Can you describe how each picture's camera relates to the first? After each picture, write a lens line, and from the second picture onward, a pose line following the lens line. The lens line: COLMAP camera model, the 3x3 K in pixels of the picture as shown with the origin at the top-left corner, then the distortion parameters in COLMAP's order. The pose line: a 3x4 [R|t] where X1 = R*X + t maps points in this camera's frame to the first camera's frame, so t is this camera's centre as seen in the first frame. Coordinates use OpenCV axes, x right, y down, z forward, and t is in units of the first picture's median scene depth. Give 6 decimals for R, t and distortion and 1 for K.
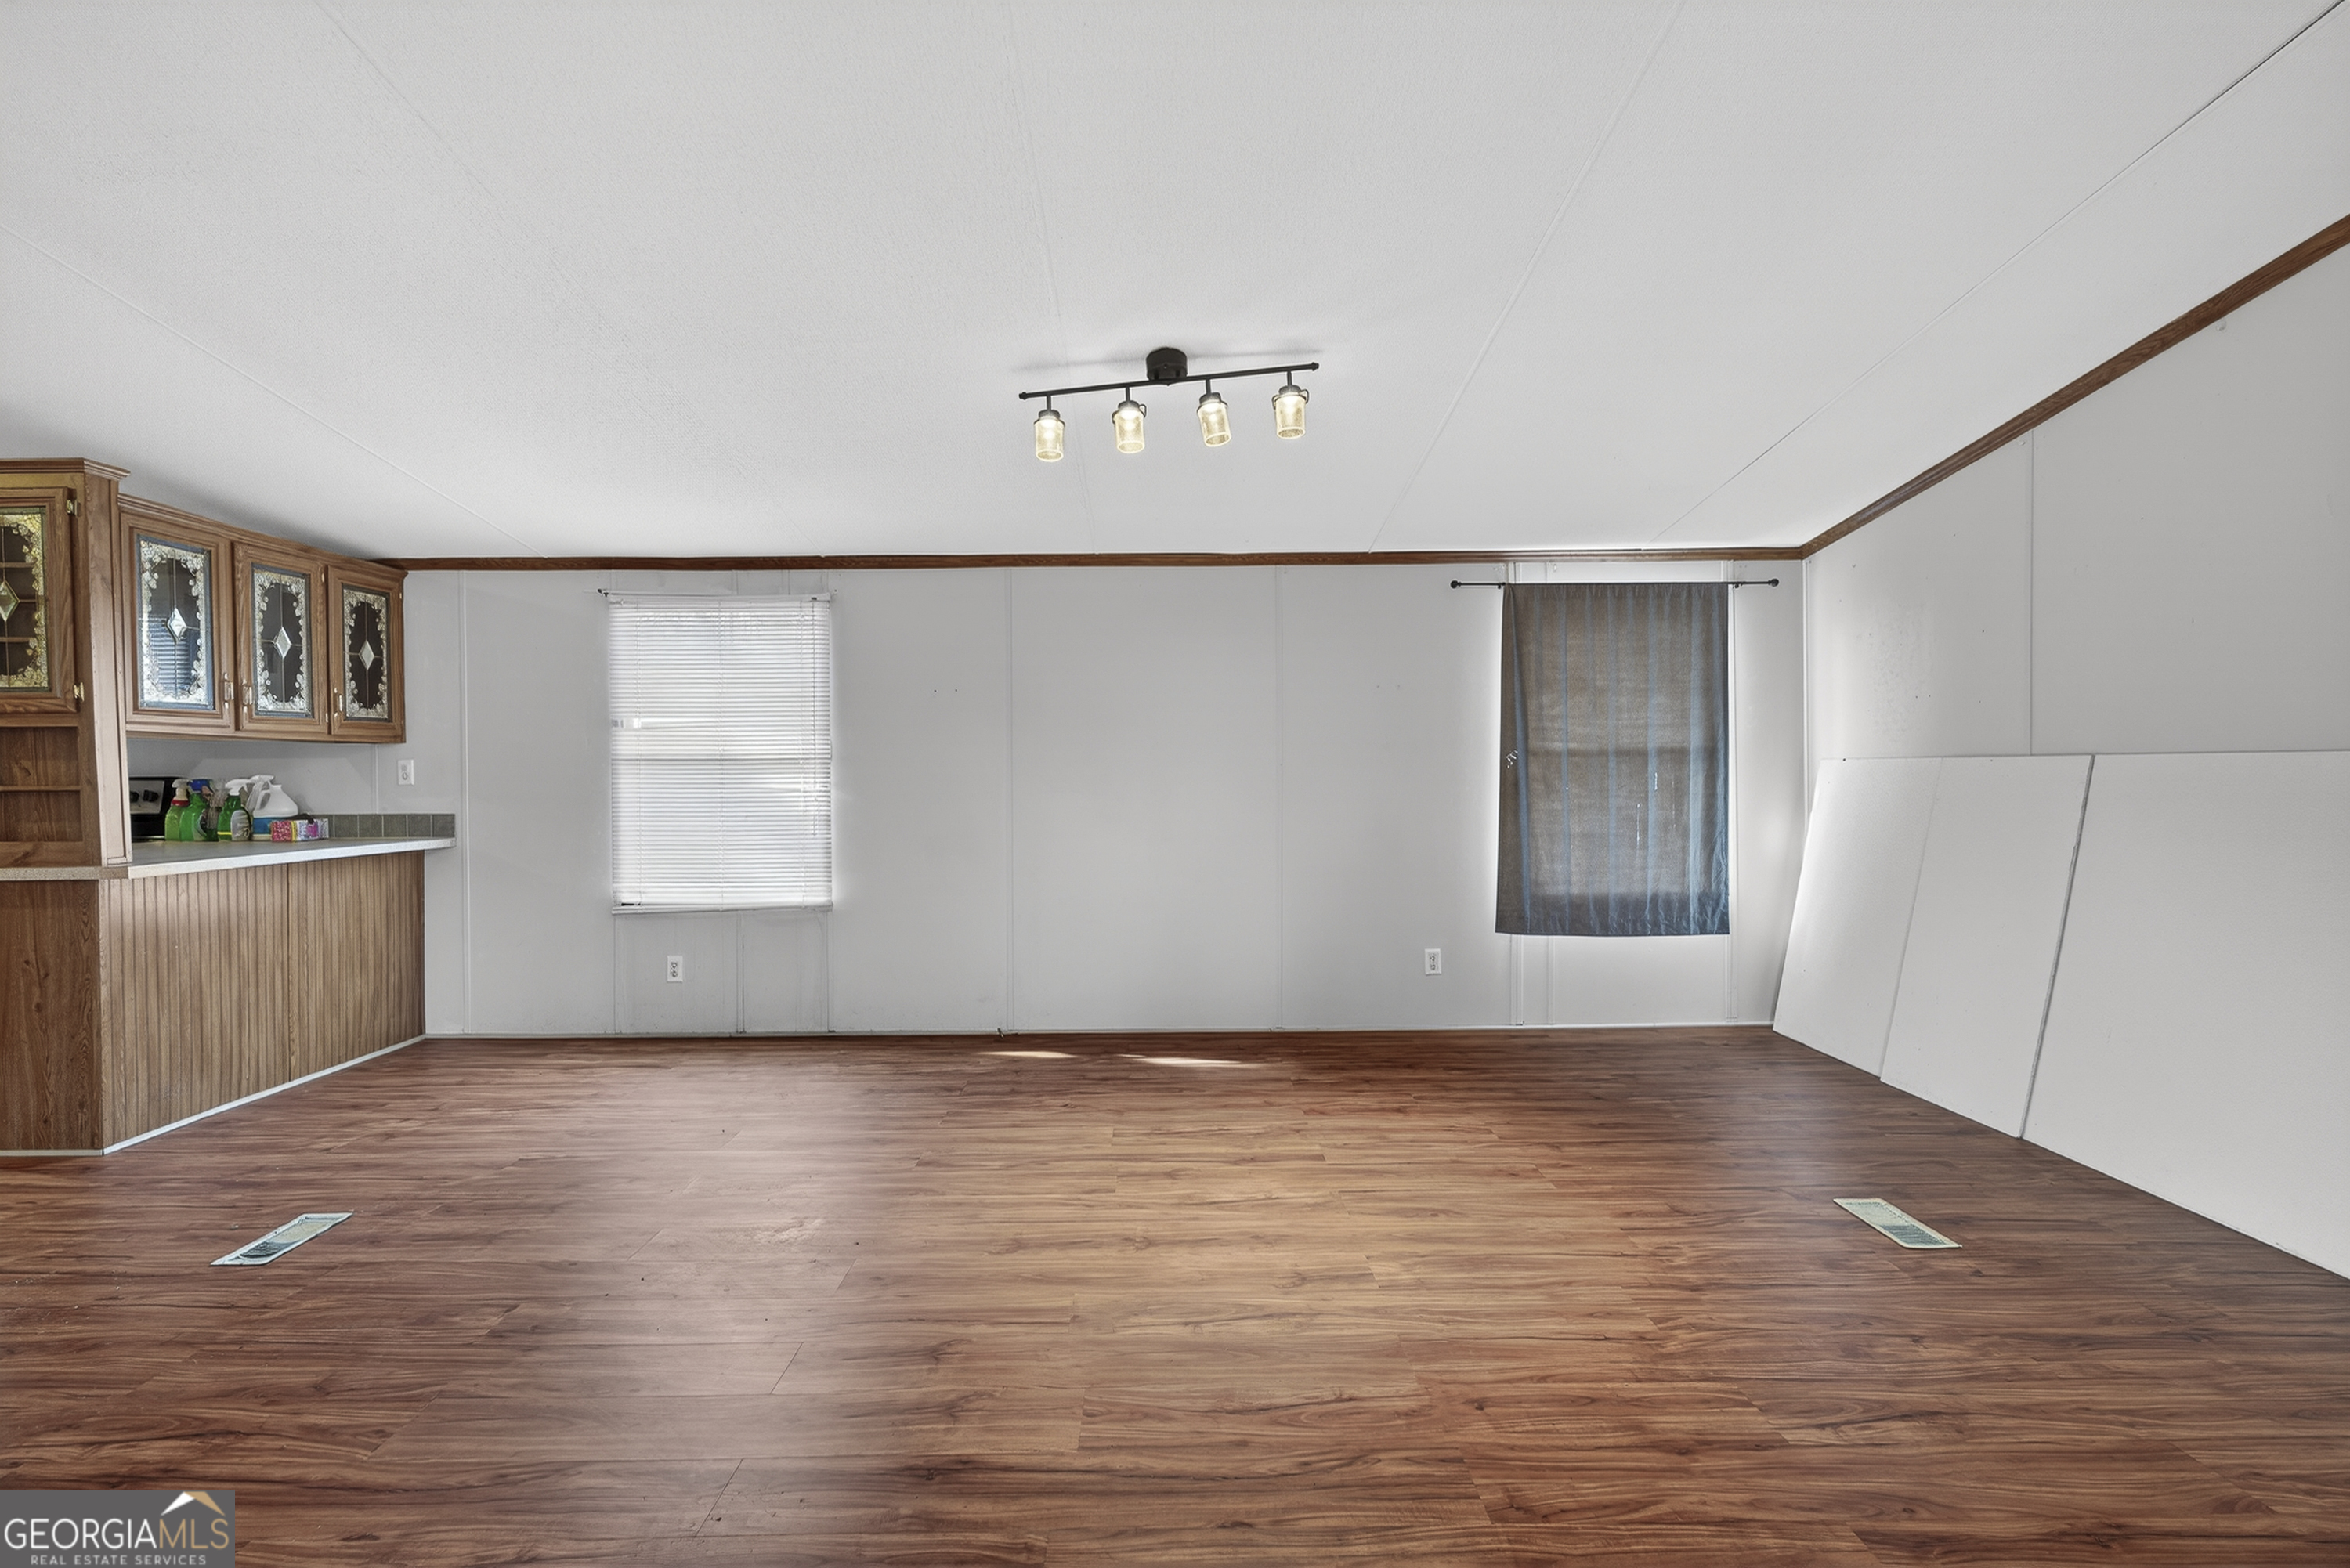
lens RADIAL K [[1040.7, 0, 1163.9], [0, 1040.7, 781.8], [0, 0, 1]] dist [-0.001629, -0.001640]
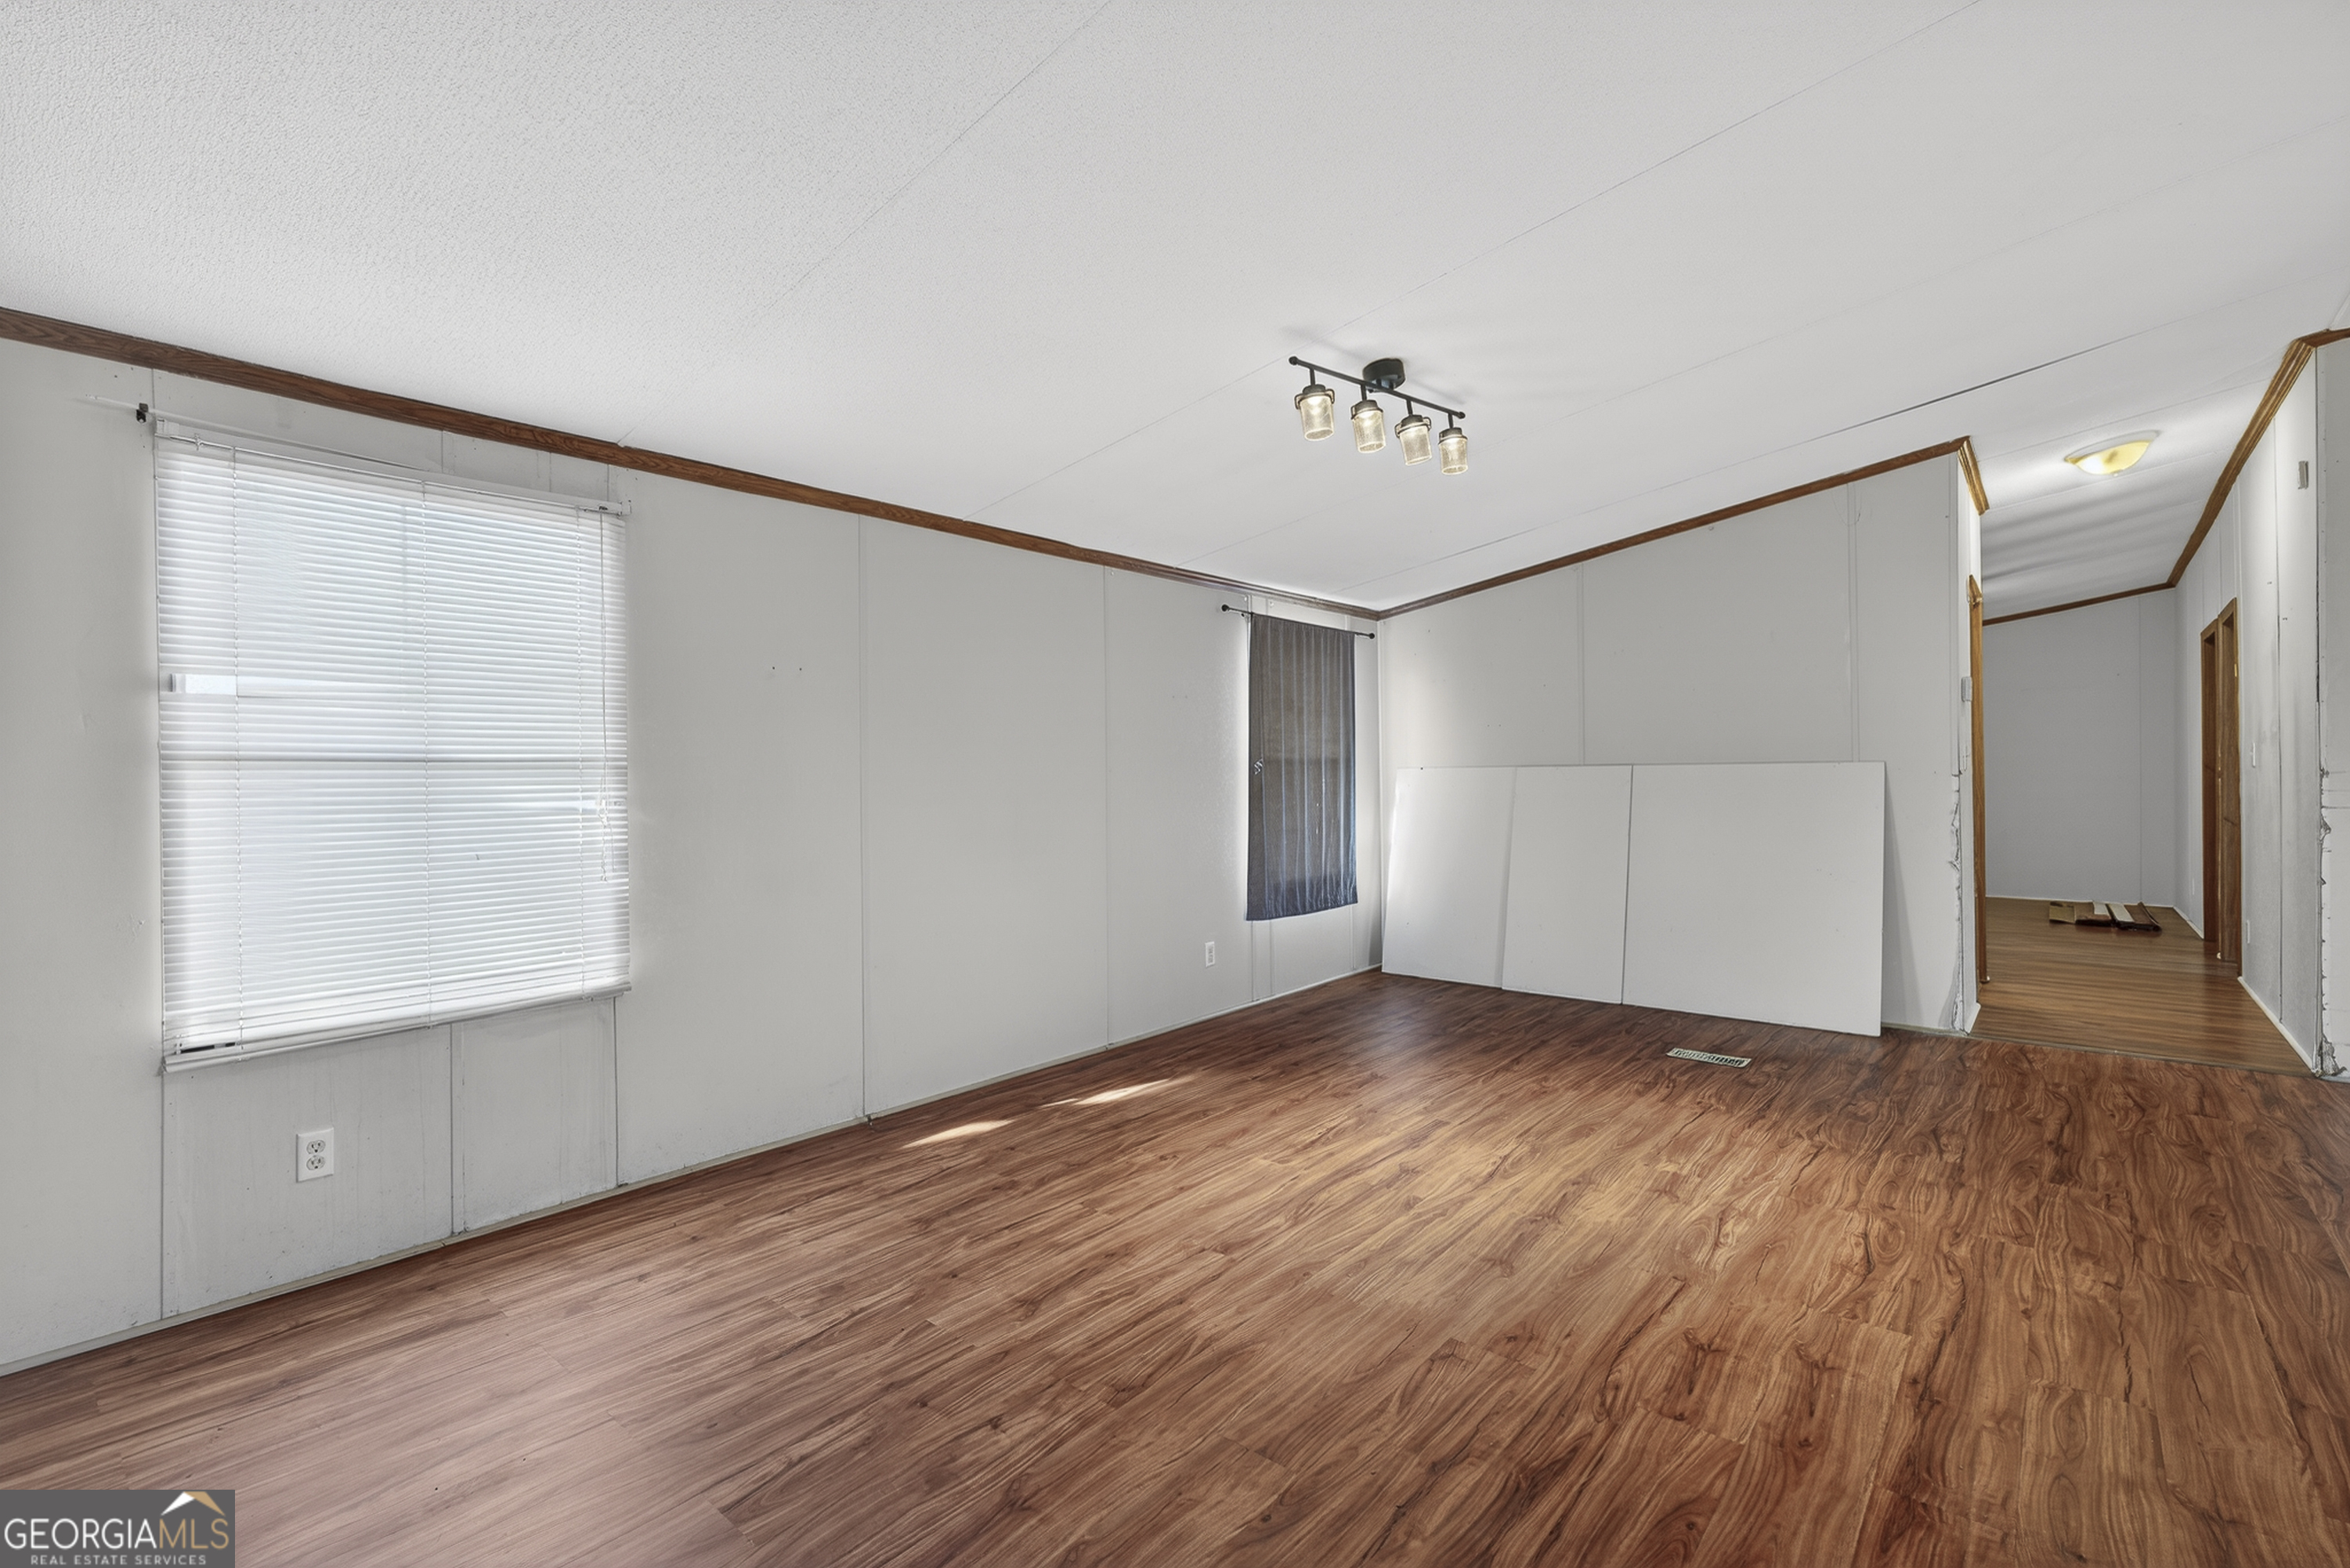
lens RADIAL K [[1040.7, 0, 1180.6], [0, 1040.7, 775.1], [0, 0, 1]] dist [-0.001629, -0.001640]
pose [[0.653657, 0.000144, 0.756791, -0.694681], [0.014855, 0.999805, -0.013022, 0.000882], [-0.756645, 0.019754, 0.653527, 0.380907]]
